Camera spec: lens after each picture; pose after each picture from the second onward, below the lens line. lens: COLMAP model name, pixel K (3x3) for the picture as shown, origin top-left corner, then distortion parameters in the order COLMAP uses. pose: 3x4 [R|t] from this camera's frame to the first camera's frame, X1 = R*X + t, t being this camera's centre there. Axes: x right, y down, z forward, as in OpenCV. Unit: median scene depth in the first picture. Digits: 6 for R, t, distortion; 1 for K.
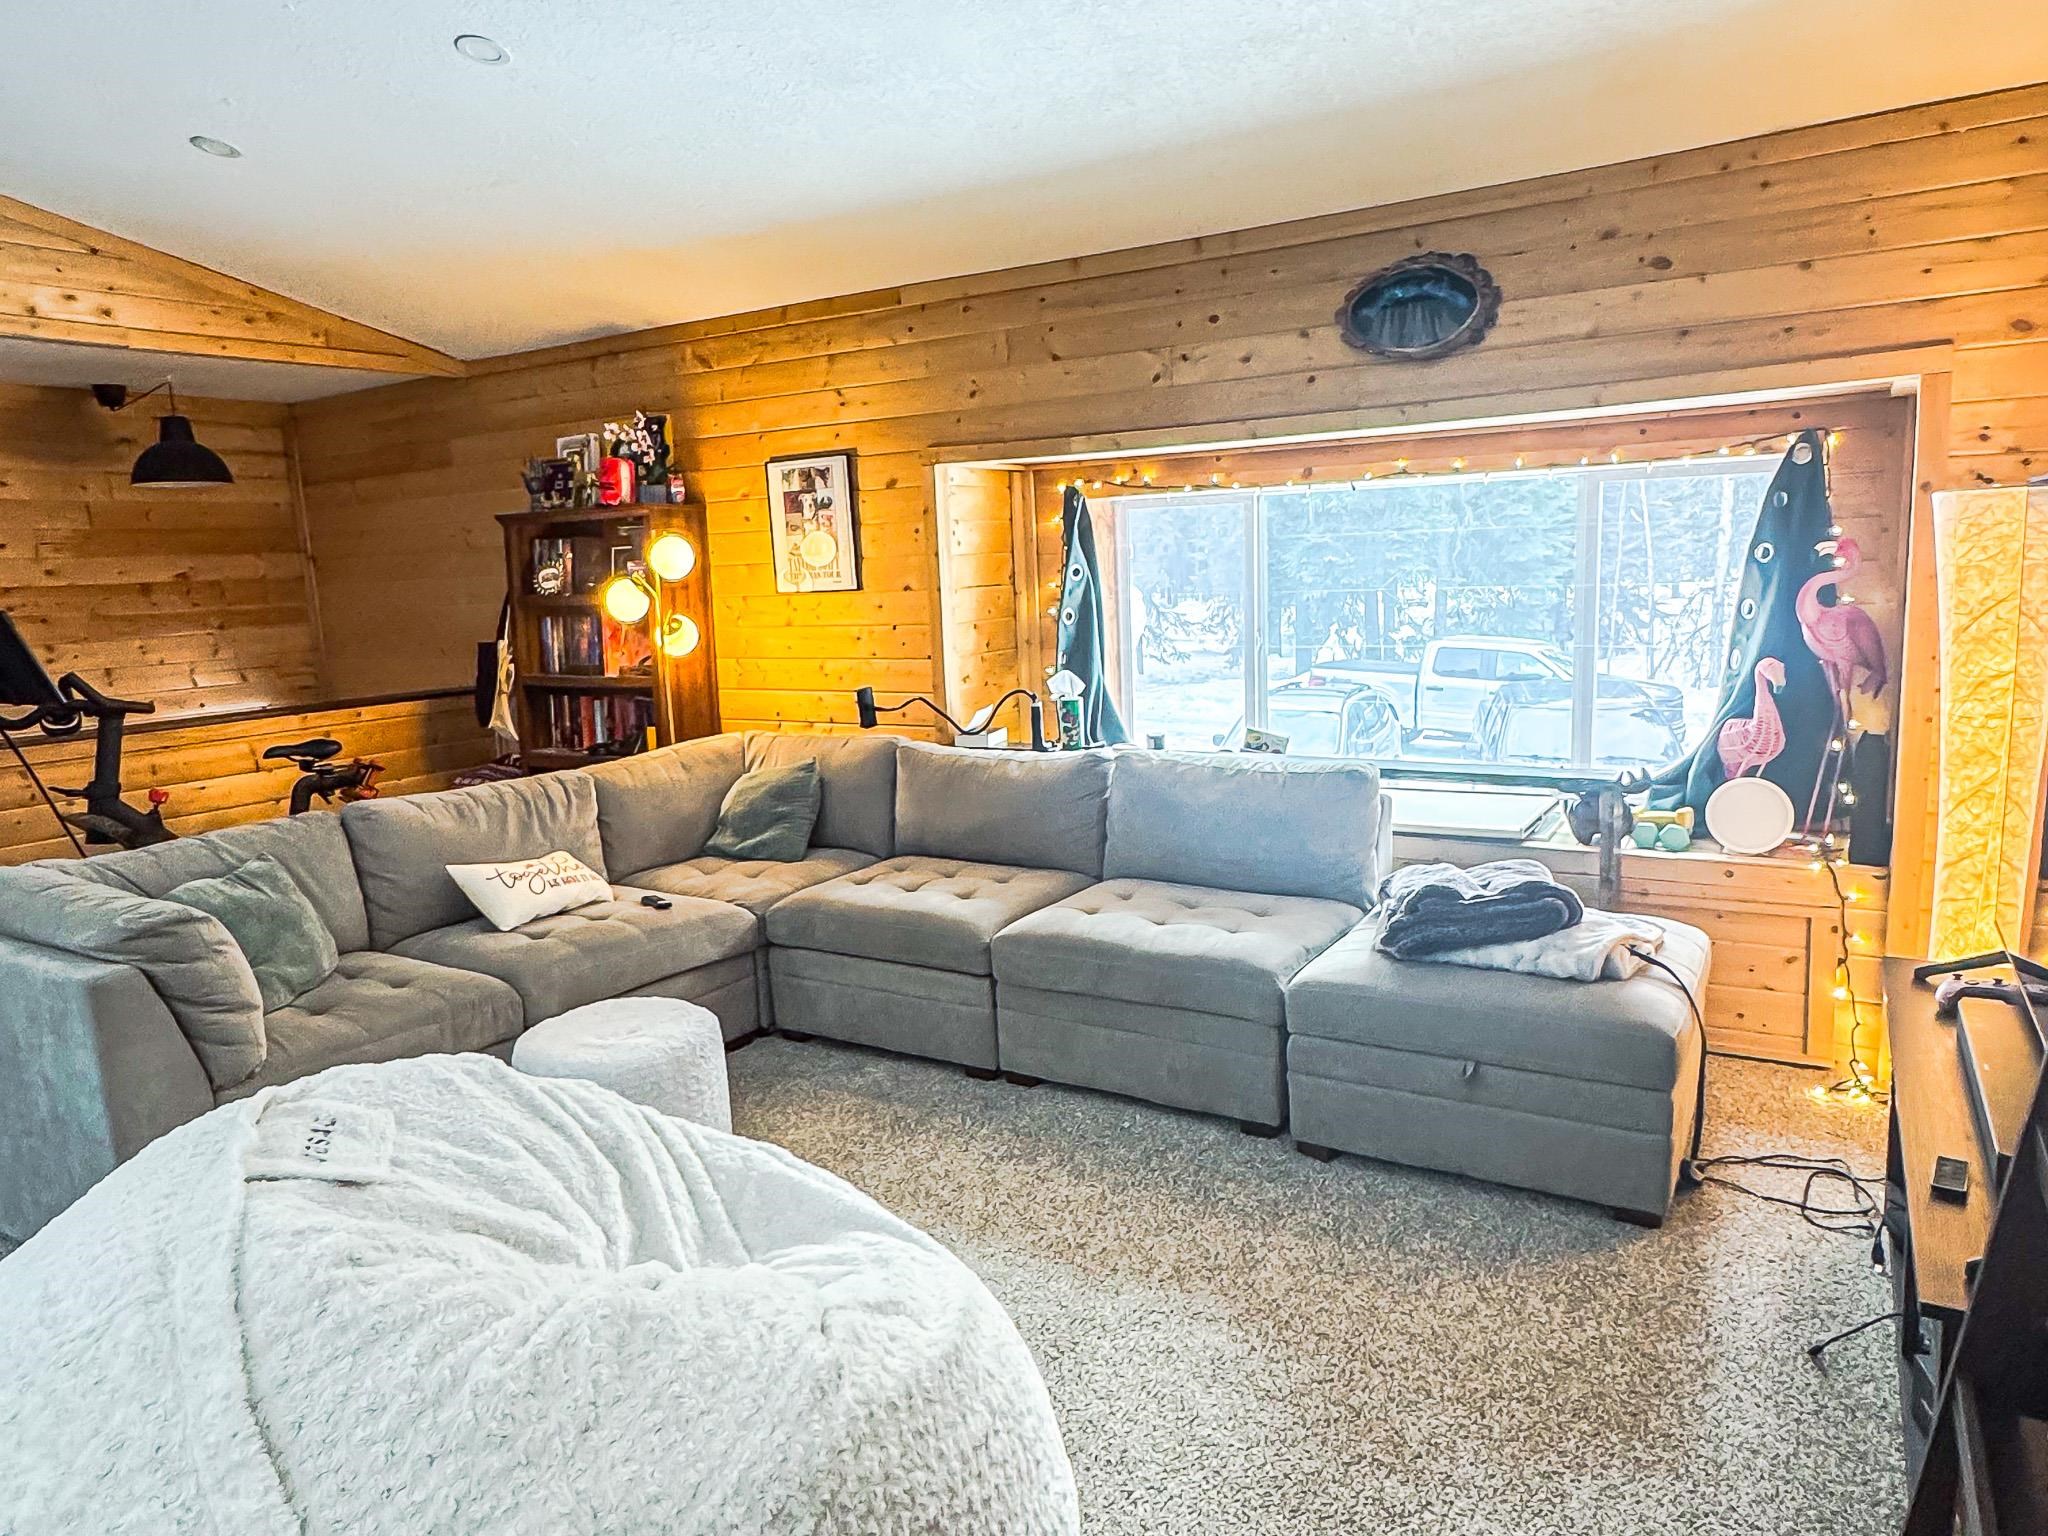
lens RADIAL K [[1306.4, 0, 1024.2], [0, 1306.4, 757.5], [0, 0, 1]] dist [0.000300, 0.000217]
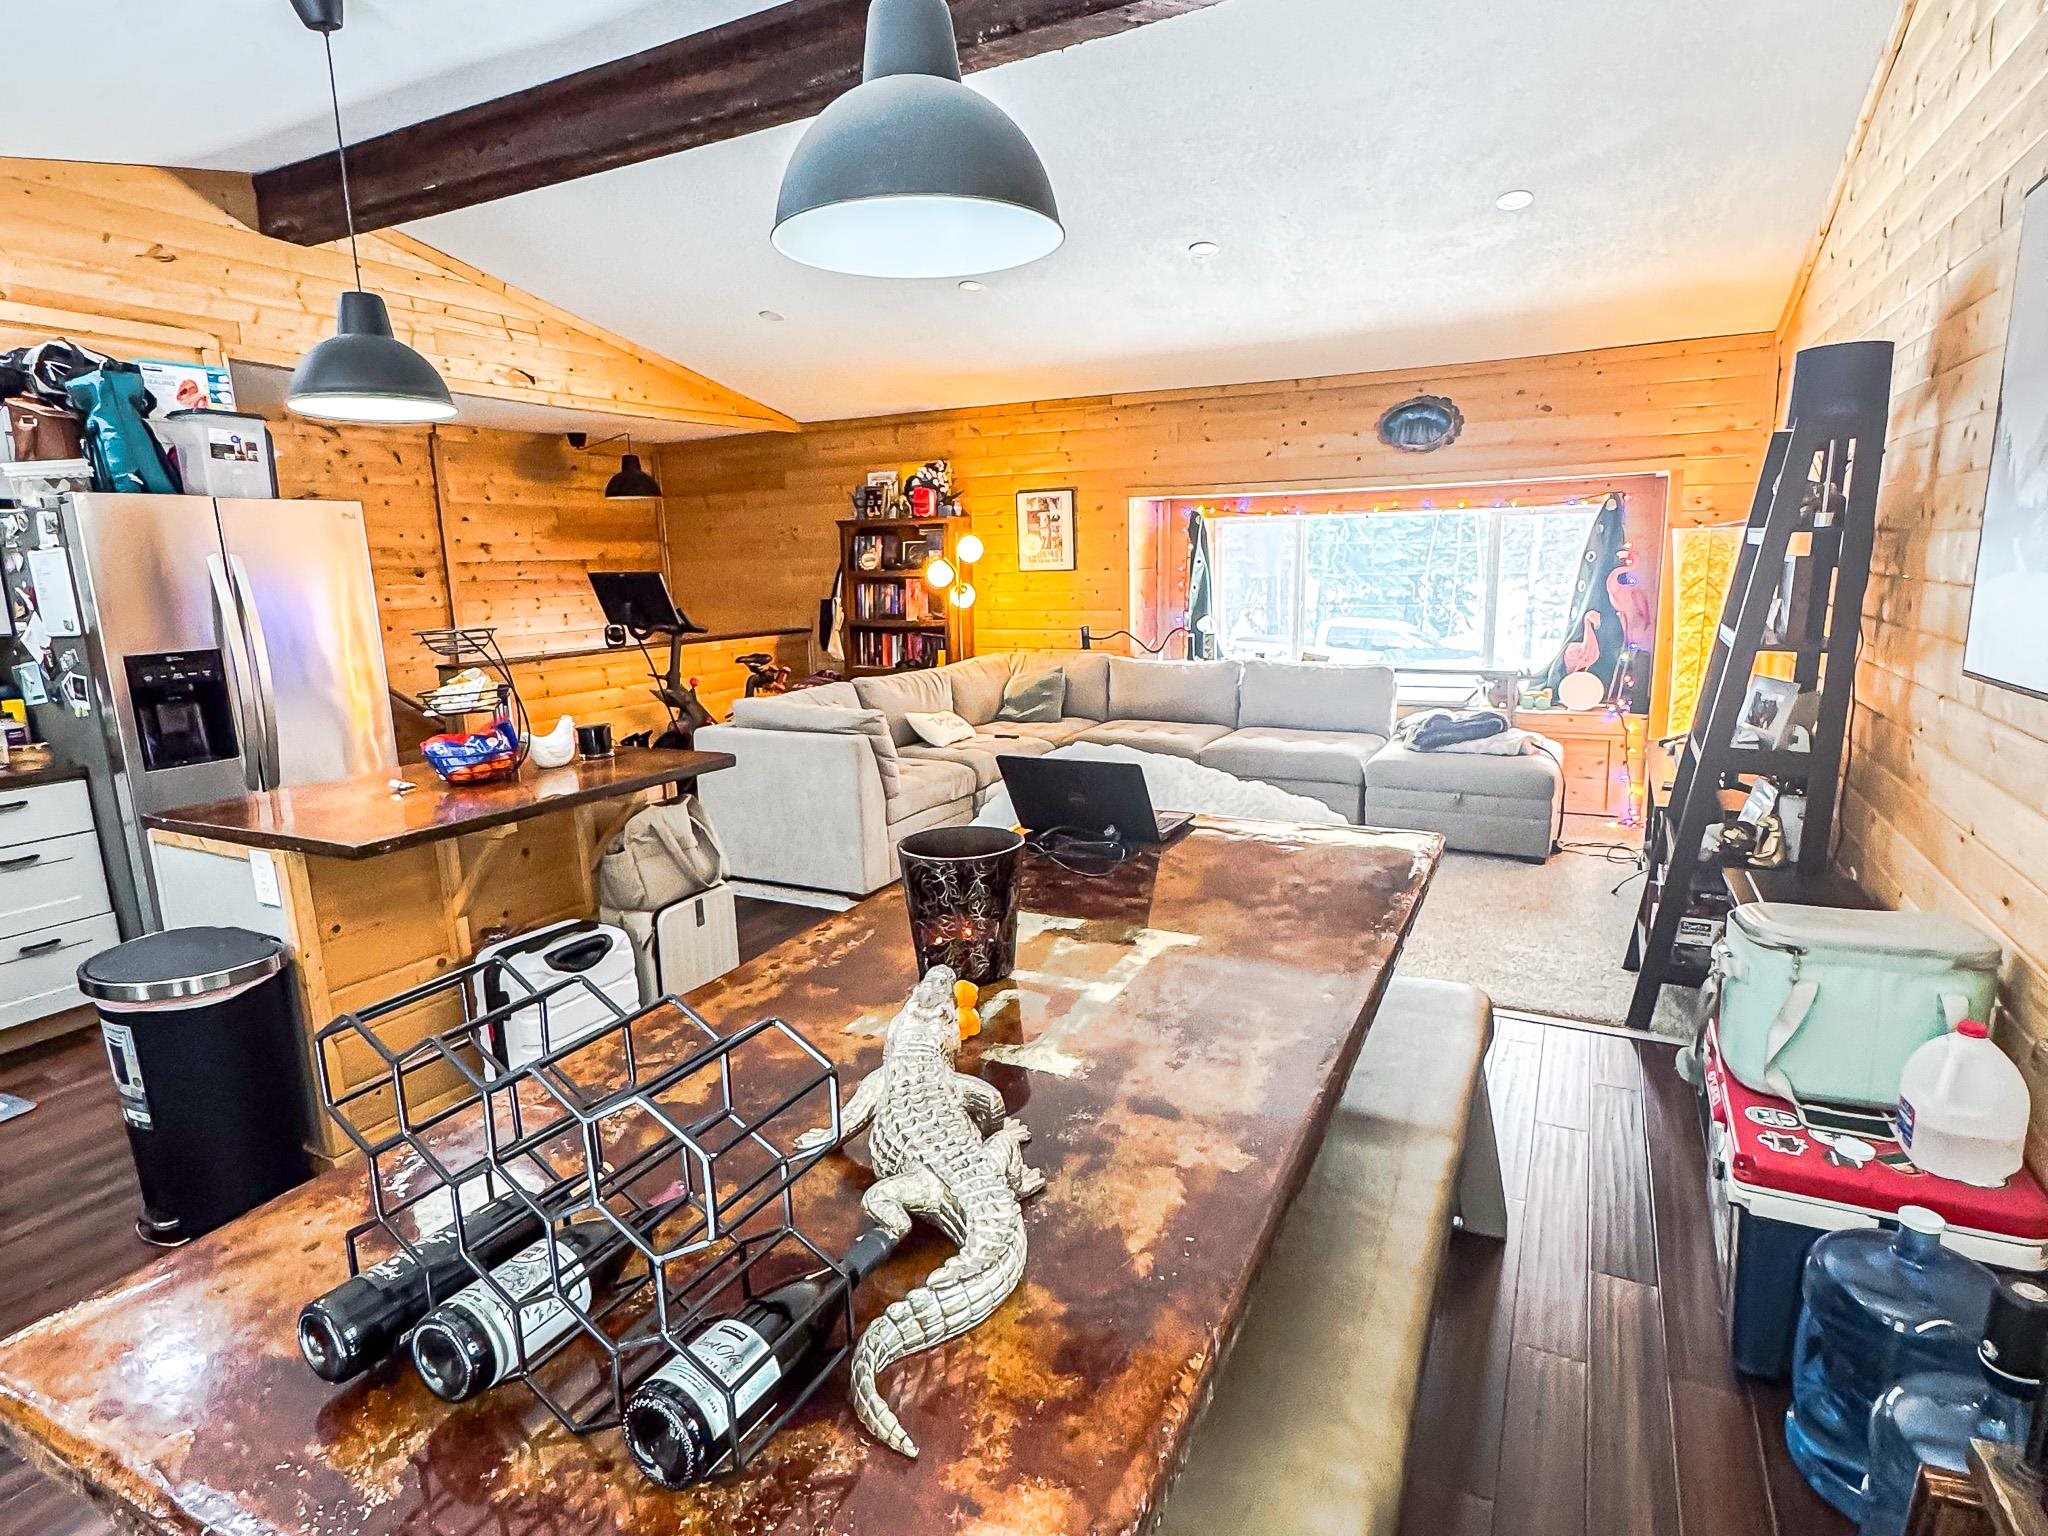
lens RADIAL K [[1091.4, 0, 1025.3], [0, 1091.4, 761.7], [0, 0, 1]] dist [-0.000930, -0.002201]
pose [[0.997857, 0.004754, 0.065263, -0.293691], [-0.007088, 0.999342, 0.035574, 0.075045], [-0.065051, -0.035961, 0.997234, -0.445528]]
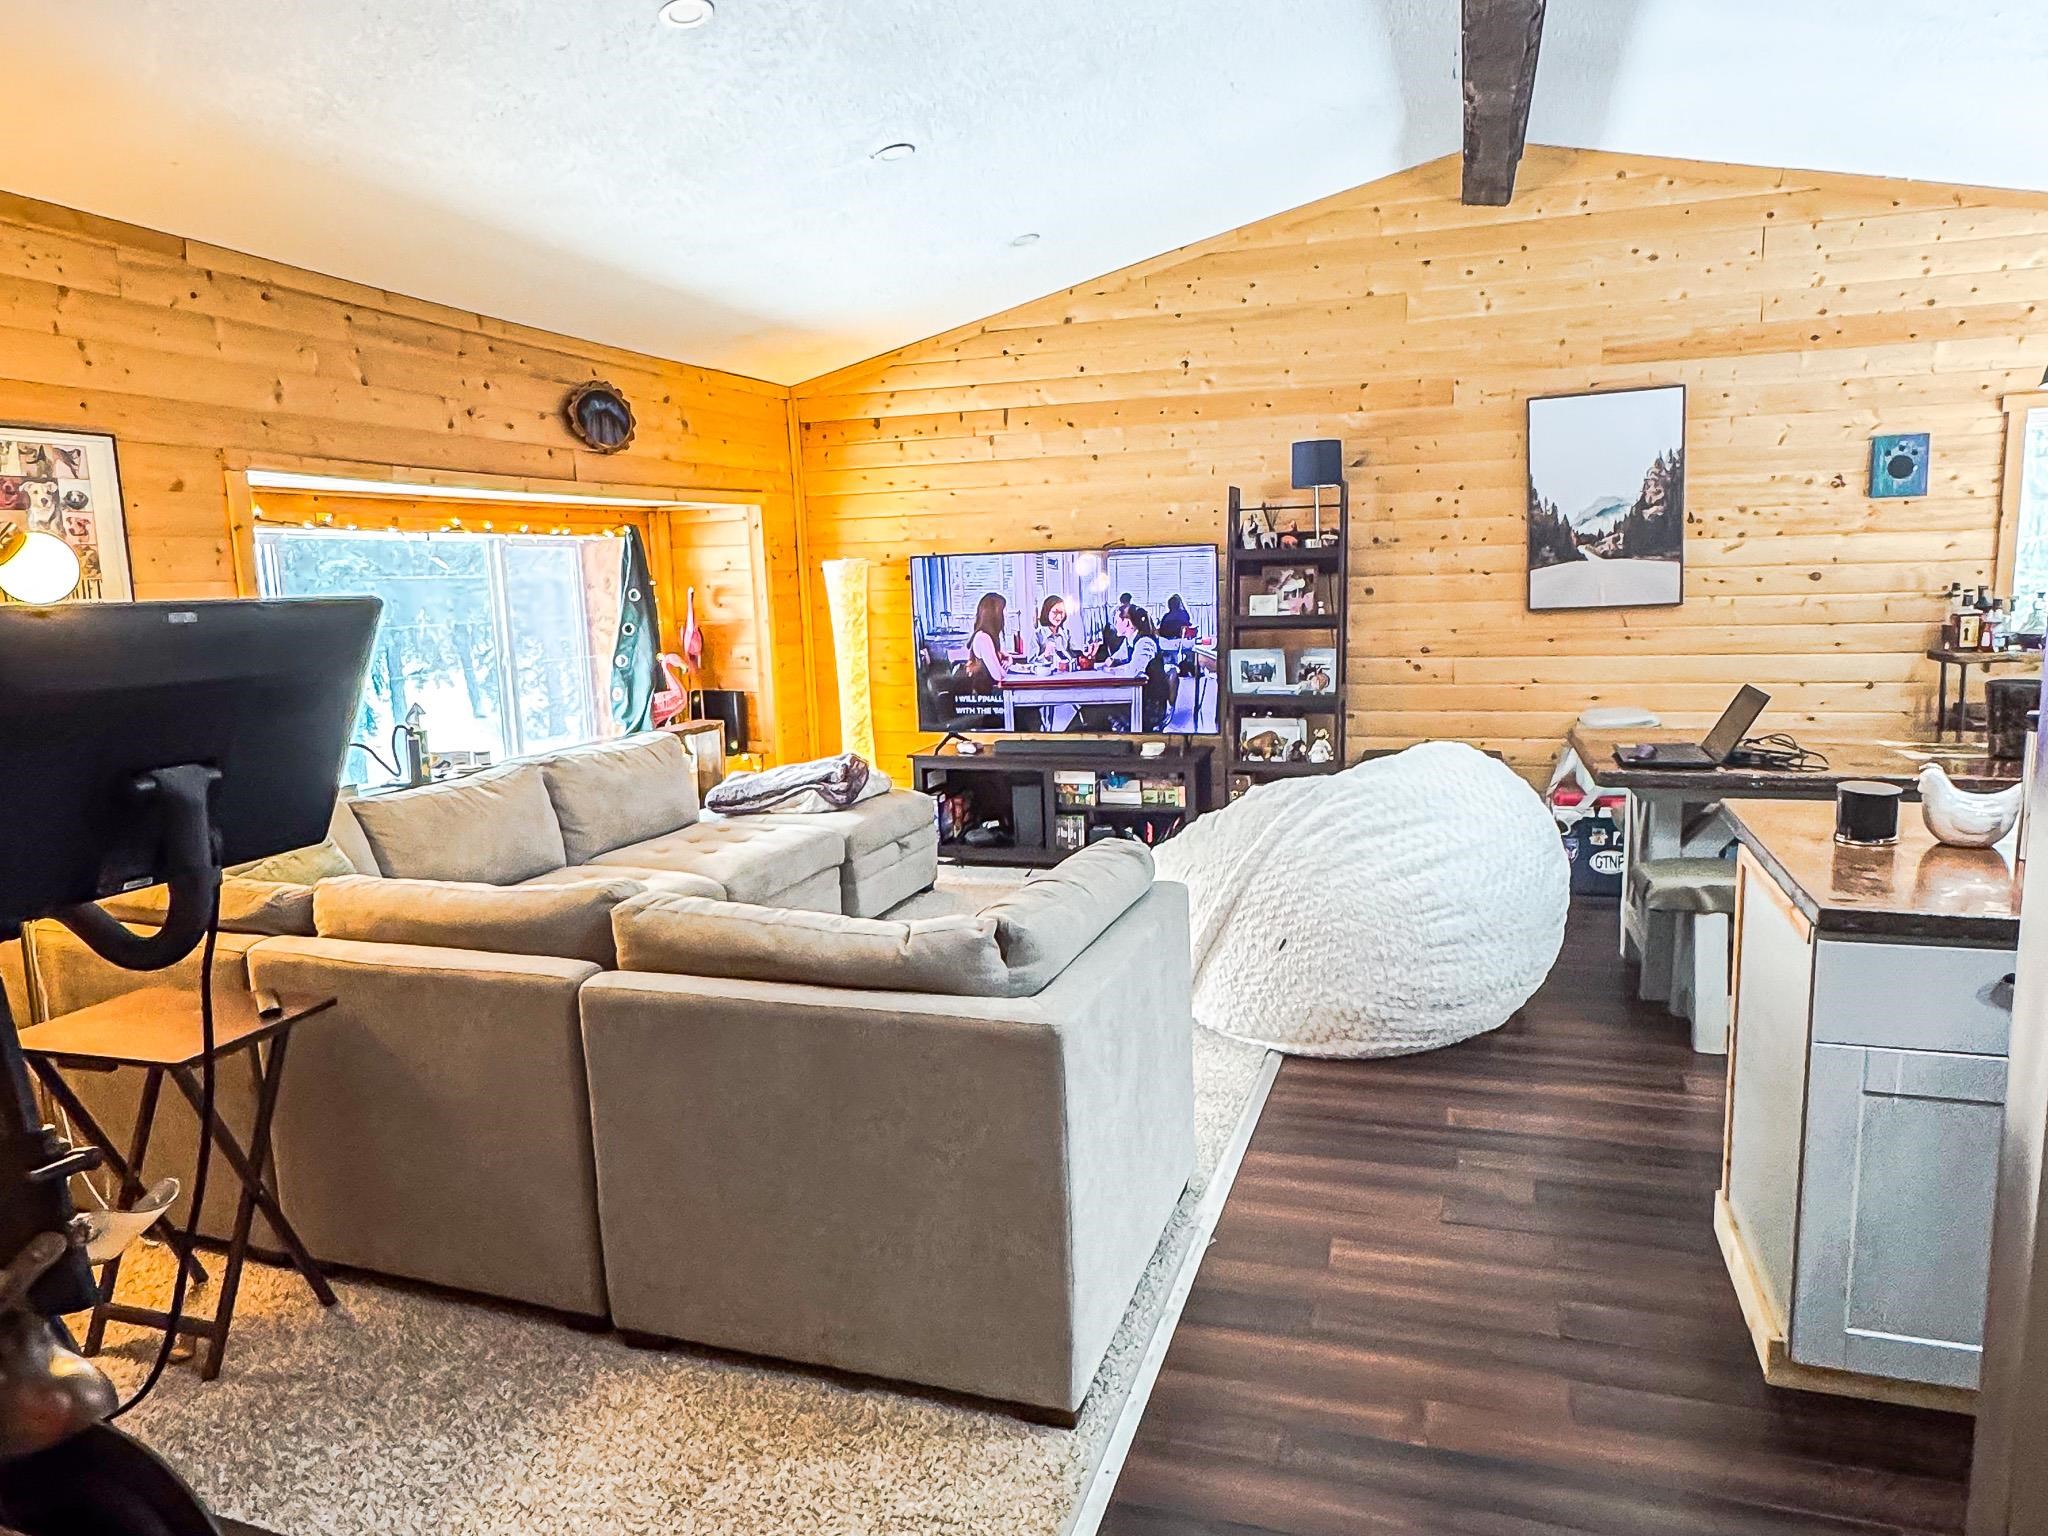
lens RADIAL K [[1306.4, 0, 1024.2], [0, 1306.4, 757.5], [0, 0, 1]] dist [0.000300, 0.000217]
pose [[-0.205503, -0.091578, 0.974362, -0.962358], [0.184880, 0.974052, 0.130542, -0.064579], [-0.961035, 0.206967, -0.183240, 0.703304]]
